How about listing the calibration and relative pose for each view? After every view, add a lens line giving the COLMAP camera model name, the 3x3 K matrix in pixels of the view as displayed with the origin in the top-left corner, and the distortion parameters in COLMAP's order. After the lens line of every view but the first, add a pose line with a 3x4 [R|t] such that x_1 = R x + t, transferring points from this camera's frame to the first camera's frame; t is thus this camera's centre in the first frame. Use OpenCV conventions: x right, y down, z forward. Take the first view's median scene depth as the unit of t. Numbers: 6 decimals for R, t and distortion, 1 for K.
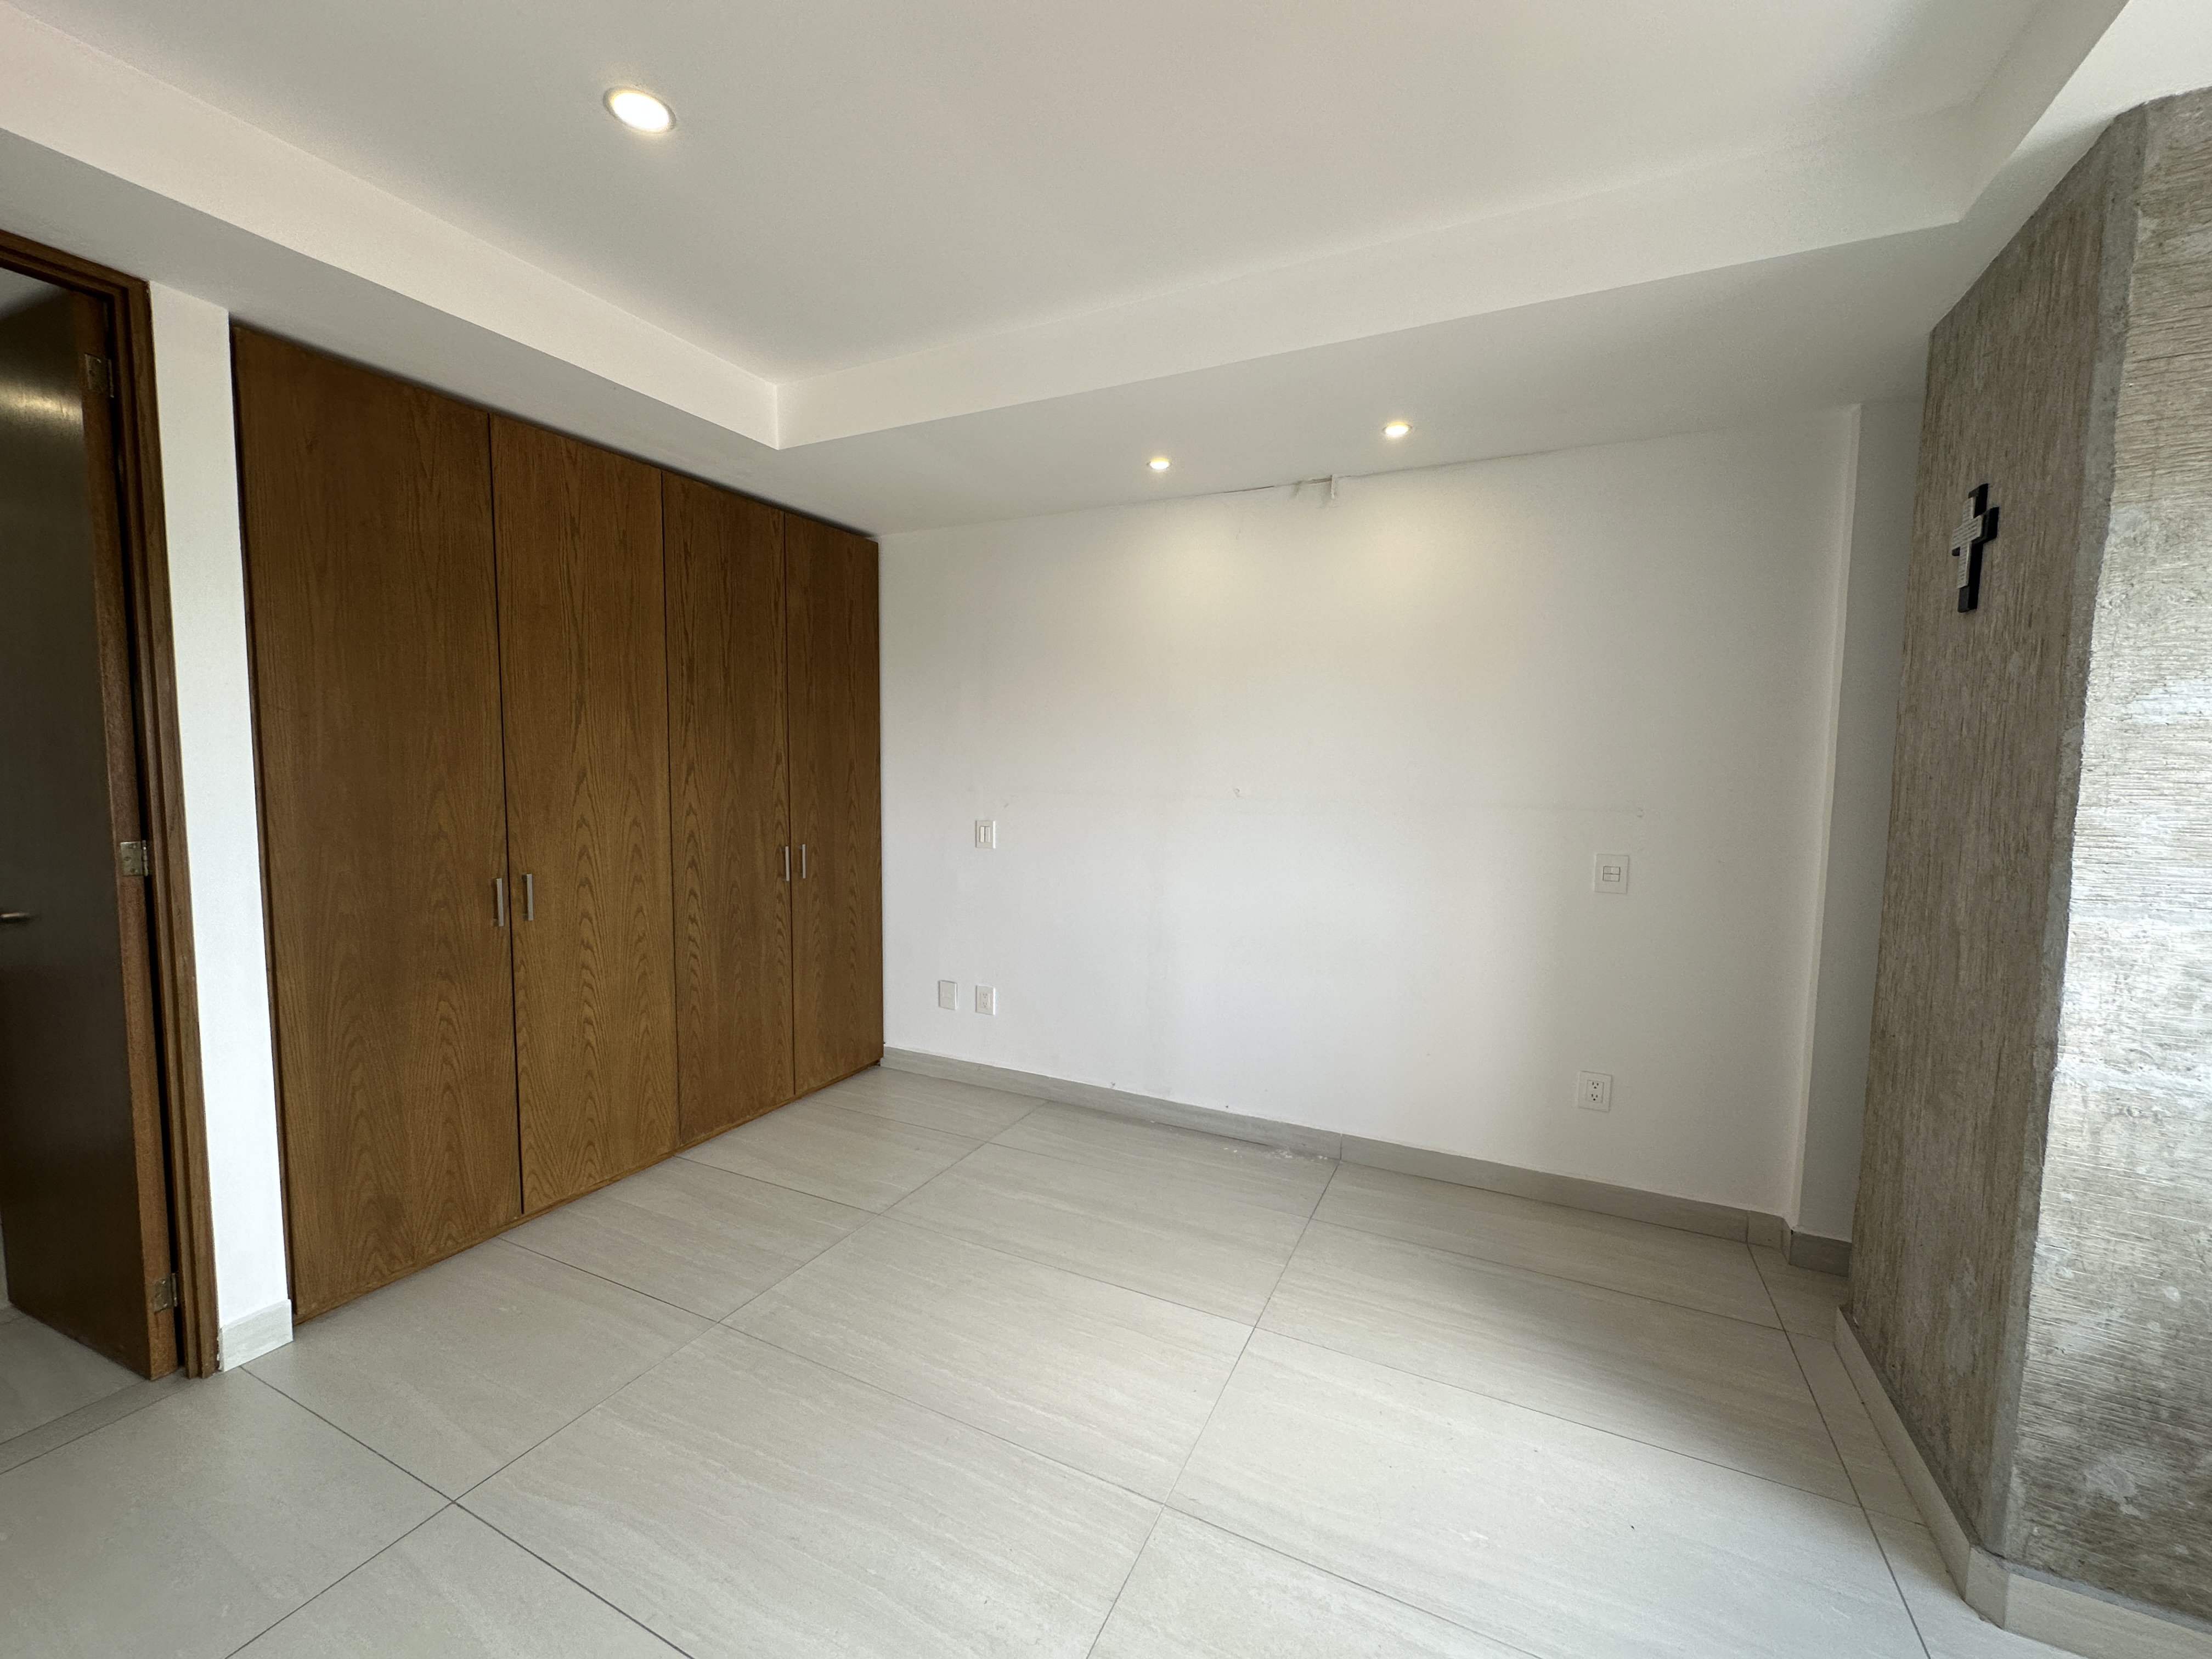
lens RADIAL K [[886.7, 0, 1100.0], [0, 886.7, 829.3], [0, 0, 1]] dist [-0.001869, 0.001065]
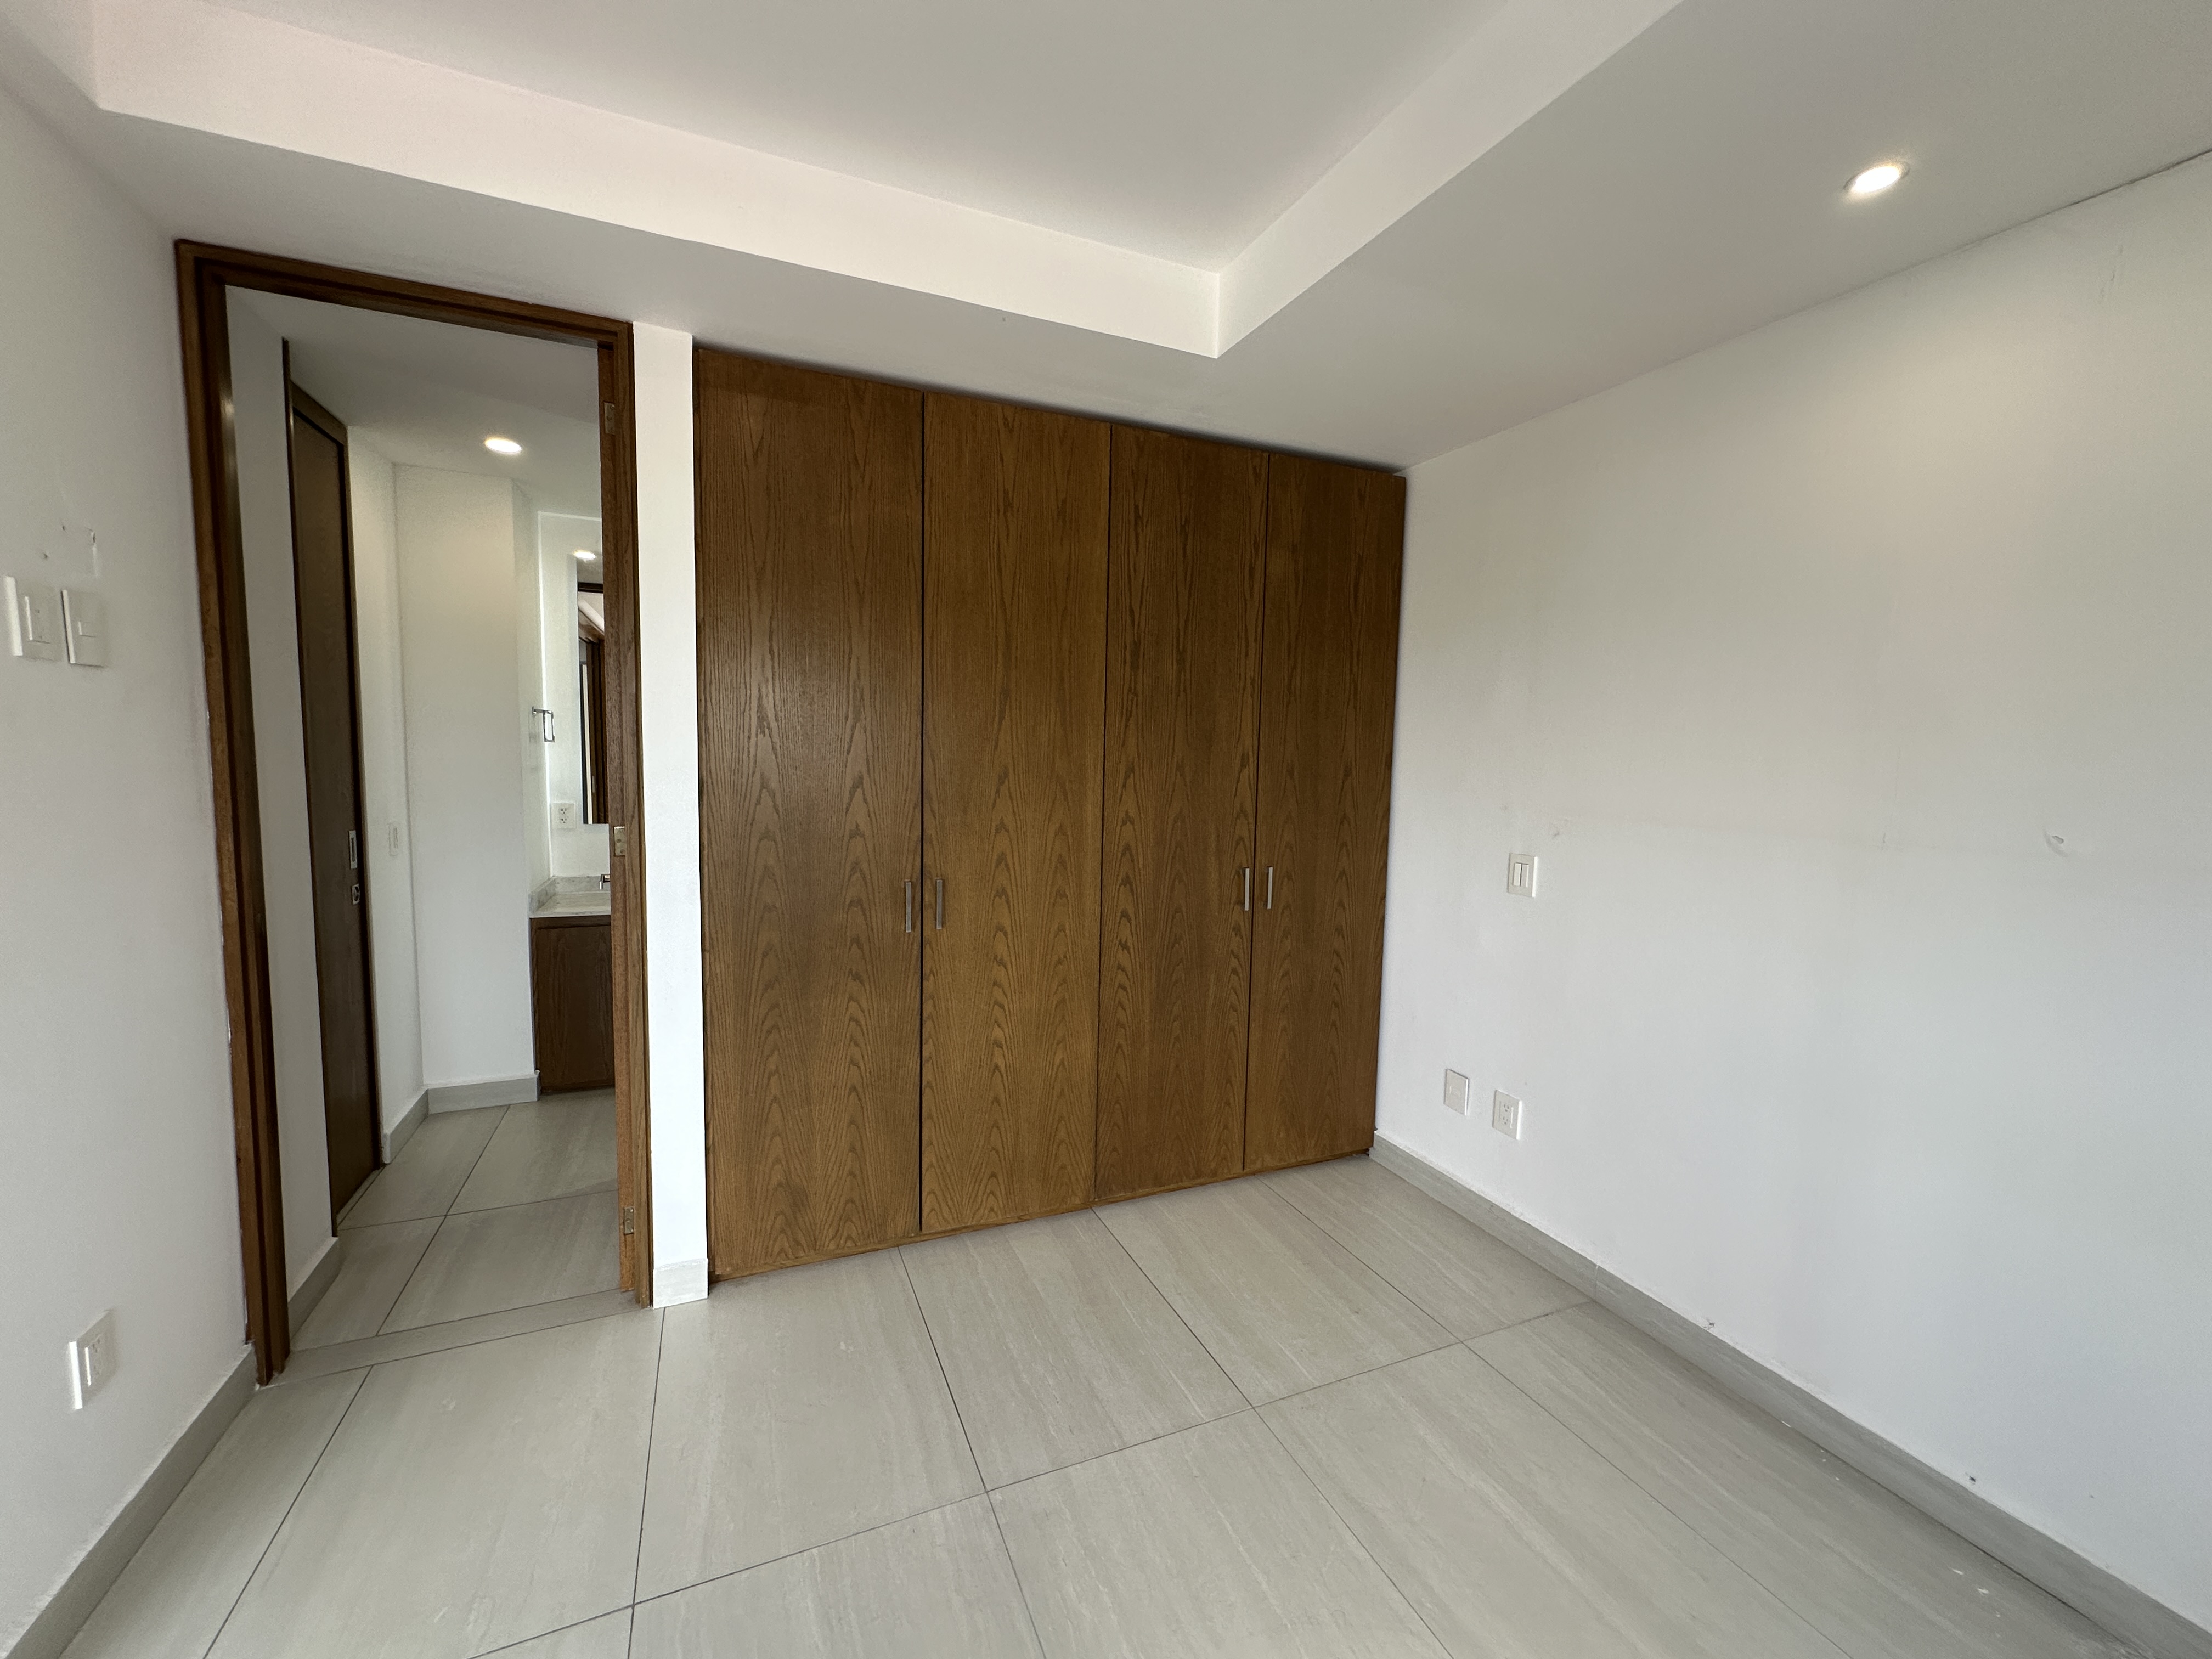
lens RADIAL K [[886.7, 0, 1101.0], [0, 886.7, 827.7], [0, 0, 1]] dist [-0.001869, 0.001065]
pose [[0.761957, 0.062609, -0.644594, 0.079916], [-0.064020, 0.997723, 0.021232, -0.032162], [0.644456, 0.025089, 0.764230, 0.354109]]
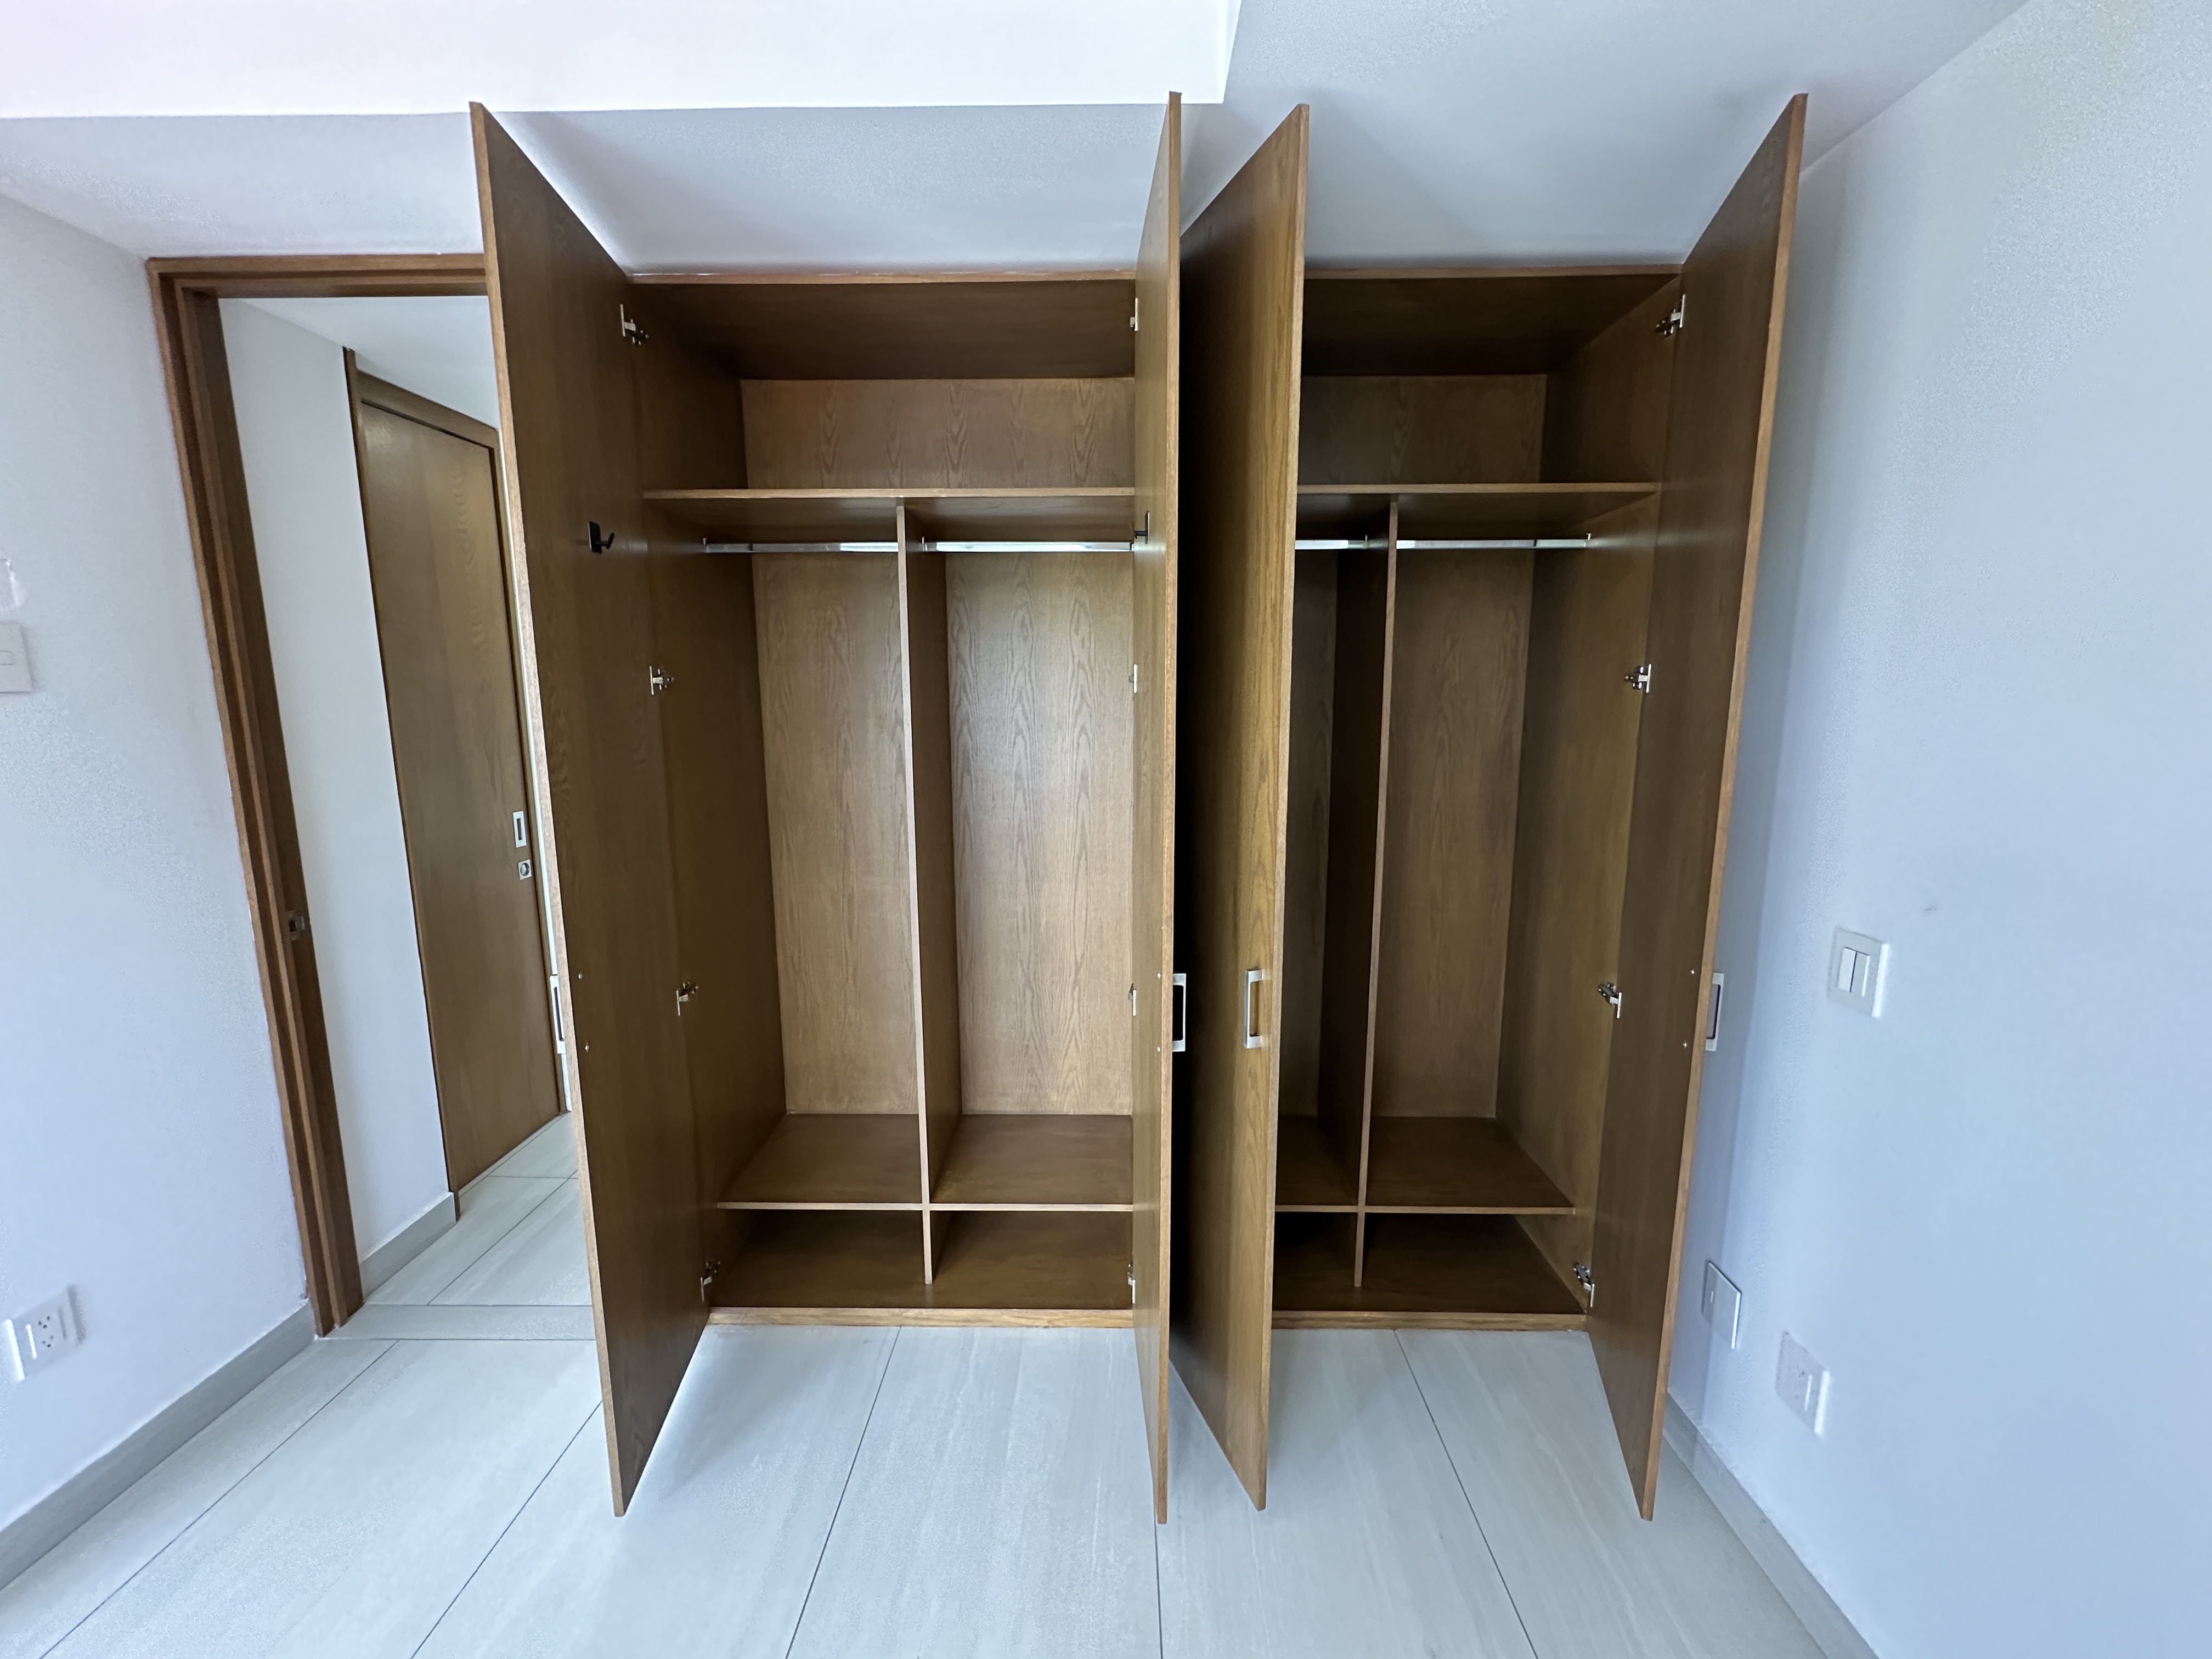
lens RADIAL K [[886.7, 0, 1108.0], [0, 886.7, 820.6], [0, 0, 1]] dist [-0.001869, 0.001065]
pose [[0.430593, 0.124047, -0.893981, 0.076733], [-0.062934, 0.992226, 0.107366, -0.100883], [0.900349, 0.010030, 0.435052, 0.730764]]
